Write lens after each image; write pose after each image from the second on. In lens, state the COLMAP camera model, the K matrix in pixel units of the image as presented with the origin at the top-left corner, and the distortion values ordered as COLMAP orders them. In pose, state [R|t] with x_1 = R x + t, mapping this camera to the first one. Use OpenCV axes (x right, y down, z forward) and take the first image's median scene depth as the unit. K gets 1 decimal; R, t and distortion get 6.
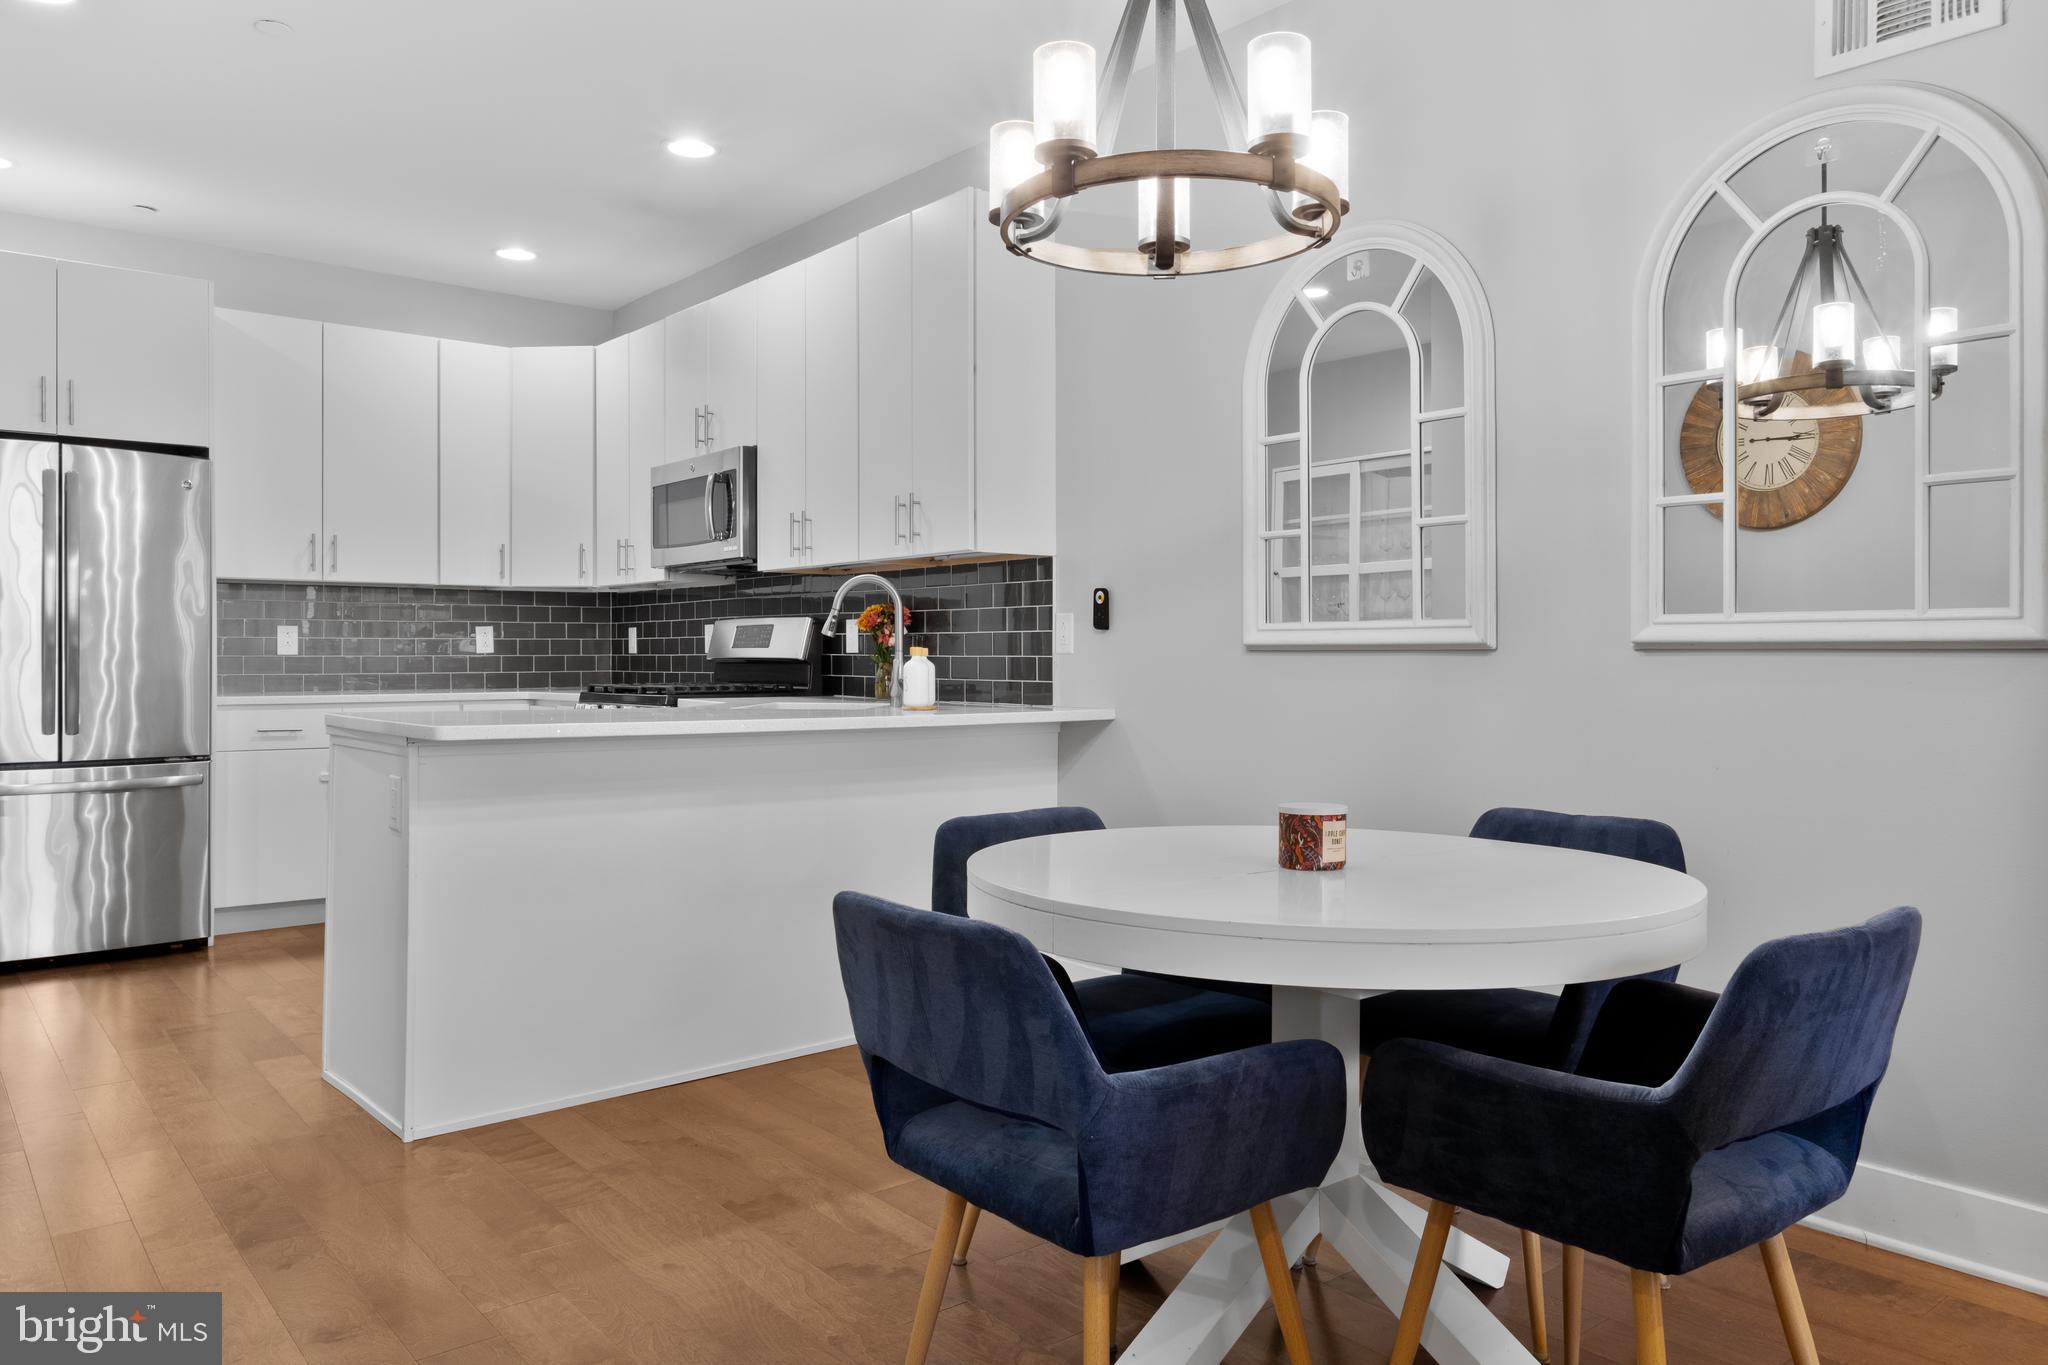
lens RADIAL K [[1442.9, 0, 1039.9], [0, 1442.9, 662.6], [0, 0, 1]] dist [0.002640, -0.004735]
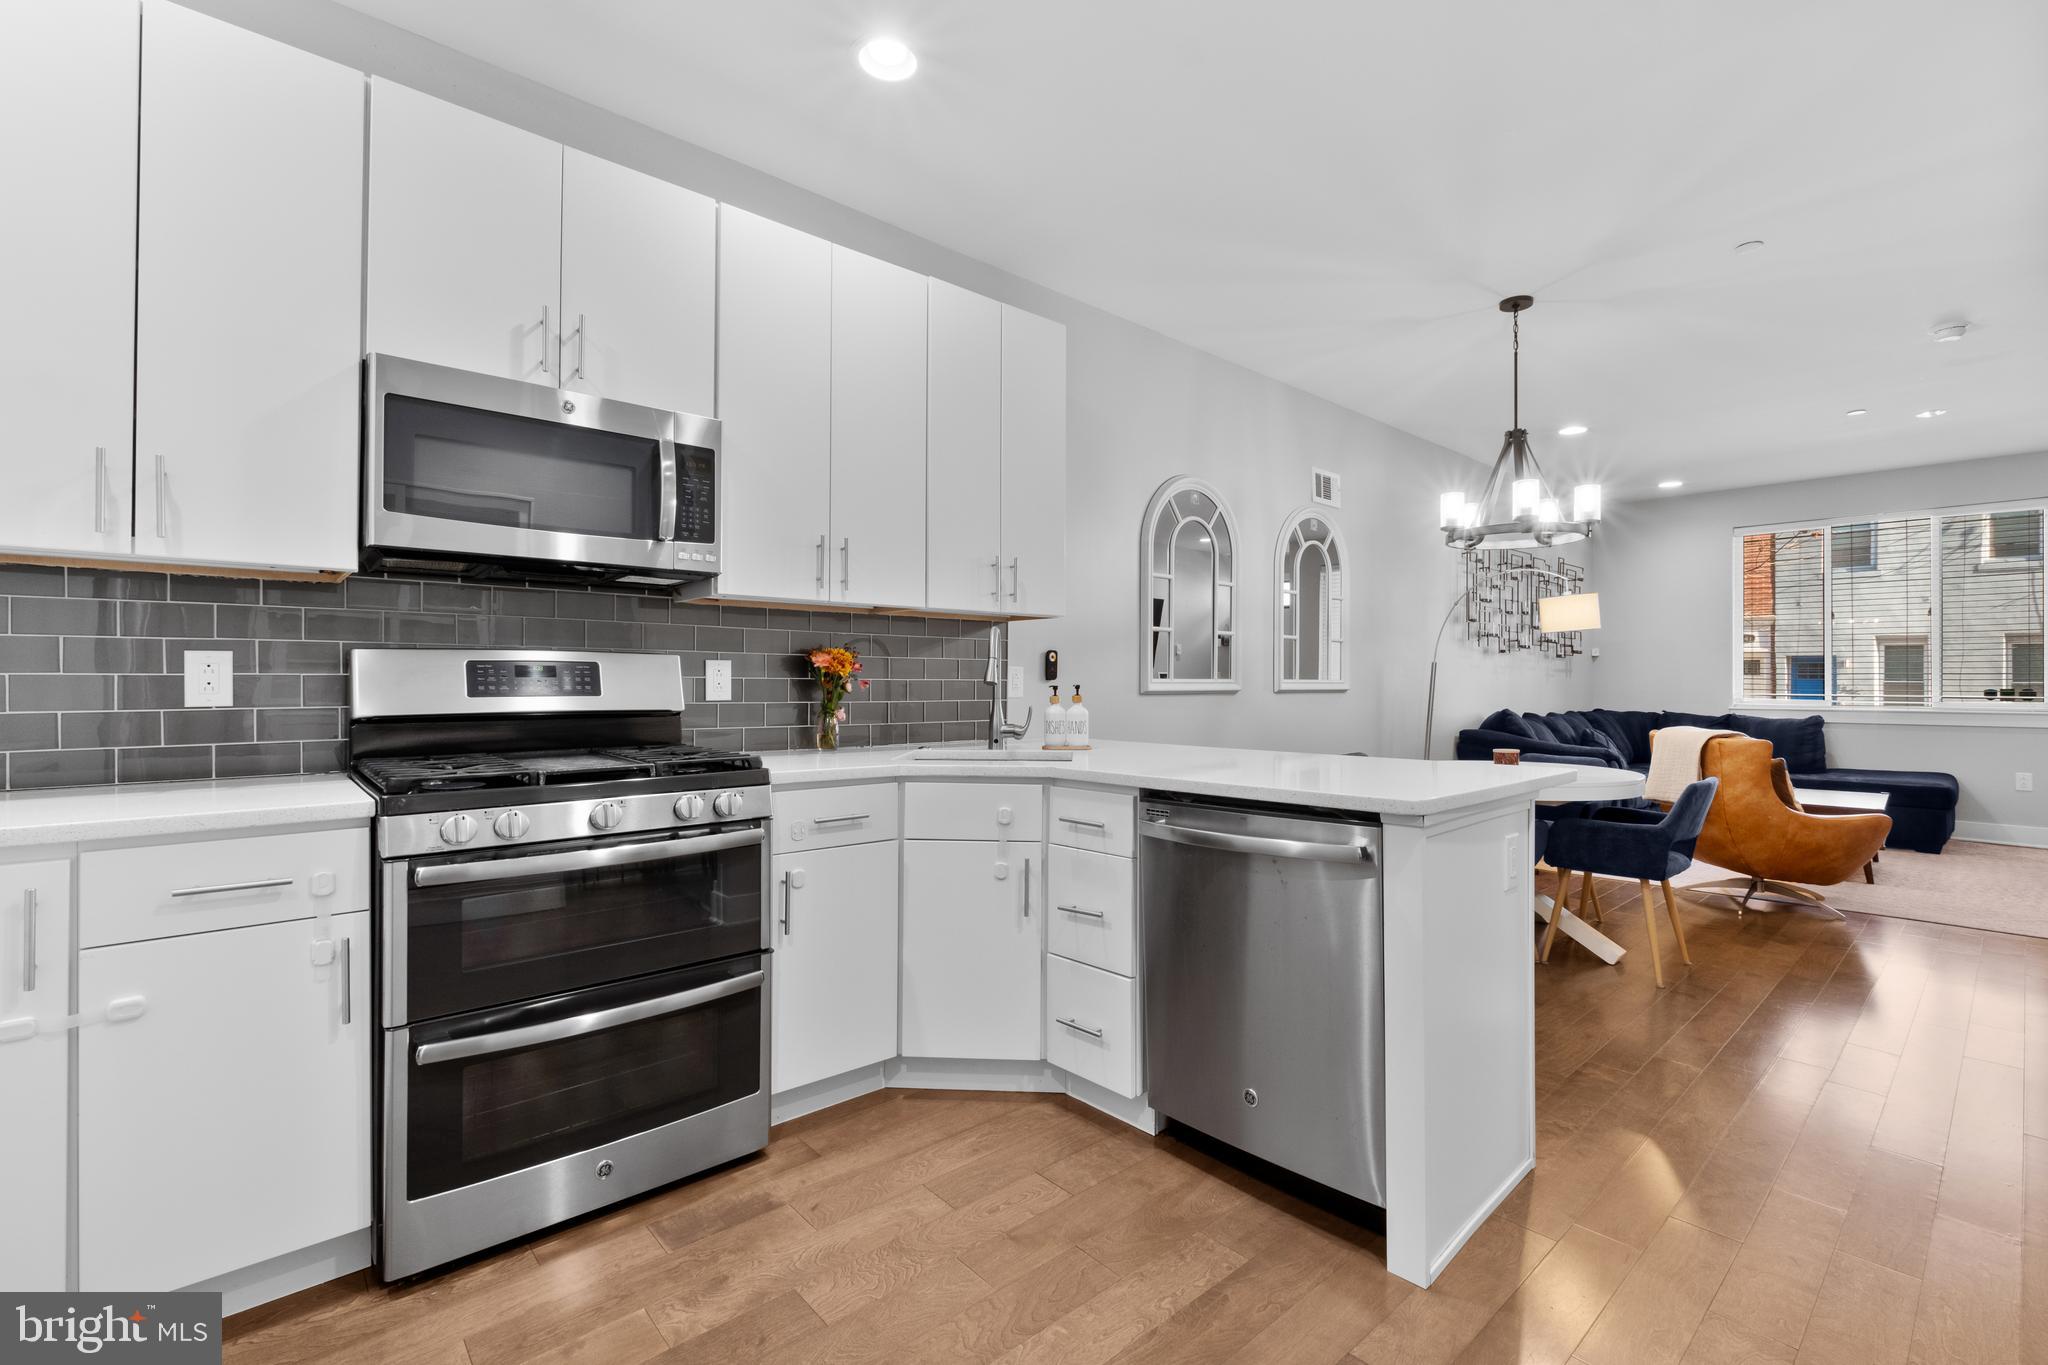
lens RADIAL K [[885.5, 0, 1032.1], [0, 885.5, 684.9], [0, 0, 1]] dist [-0.006991, -0.000232]
pose [[-0.038837, -0.006940, 0.999221, -0.624366], [0.000897, 0.999975, 0.006980, -0.018228], [-0.999245, 0.001167, -0.038830, 0.810604]]
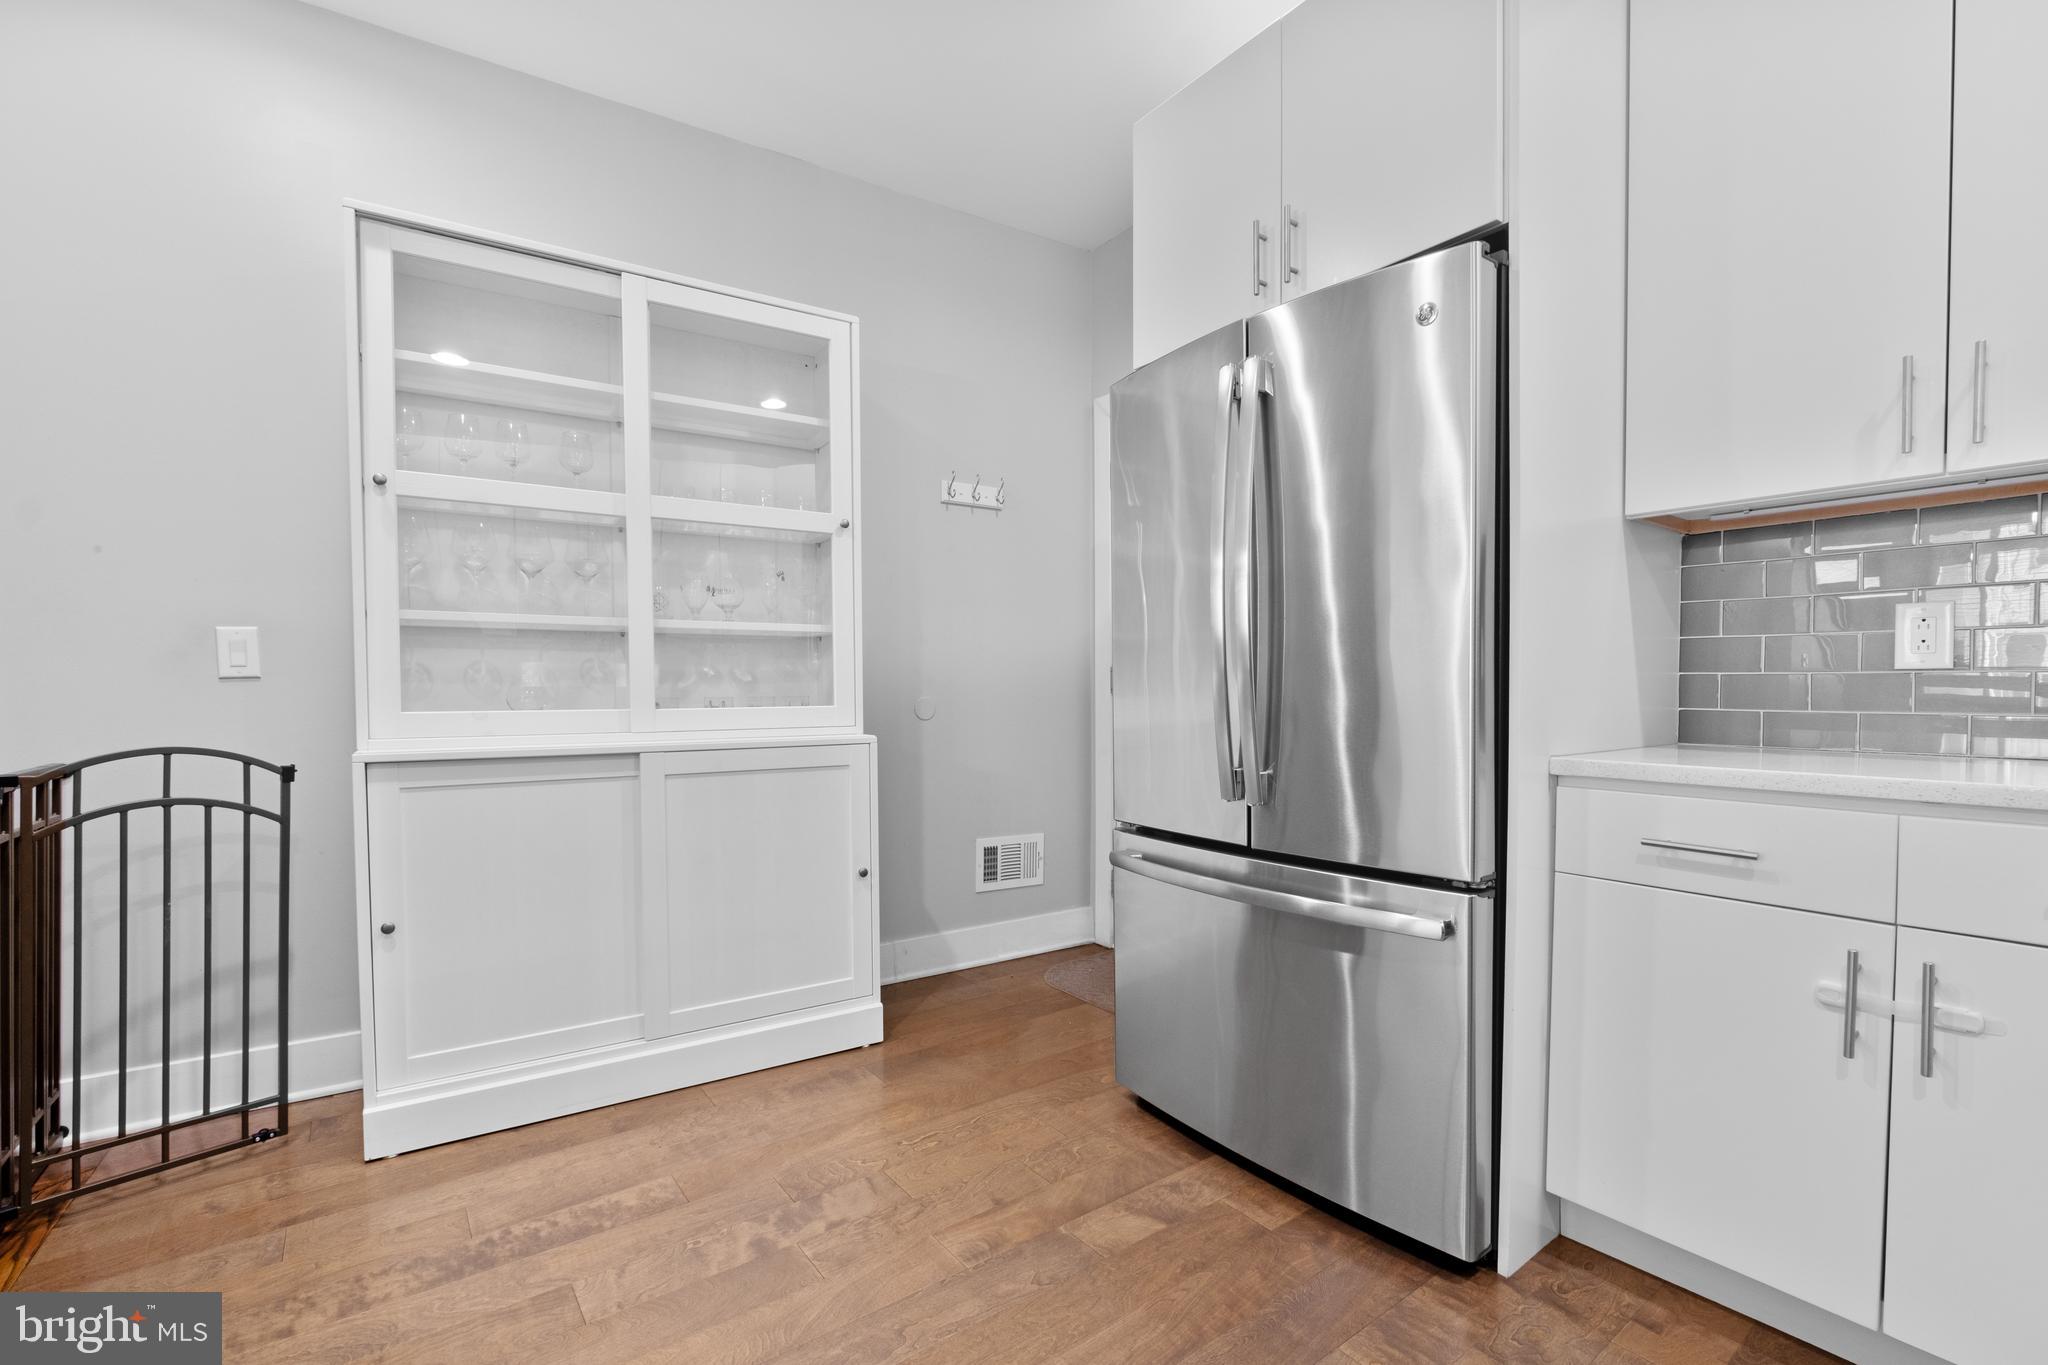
lens RADIAL K [[885.5, 0, 1048.7], [0, 885.5, 712.2], [0, 0, 1]] dist [-0.006991, -0.000232]
pose [[-0.041834, 0.025831, -0.998791, -0.267014], [-0.002406, 0.999660, 0.025955, 0.001421], [0.999122, 0.003489, -0.041758, 0.823888]]
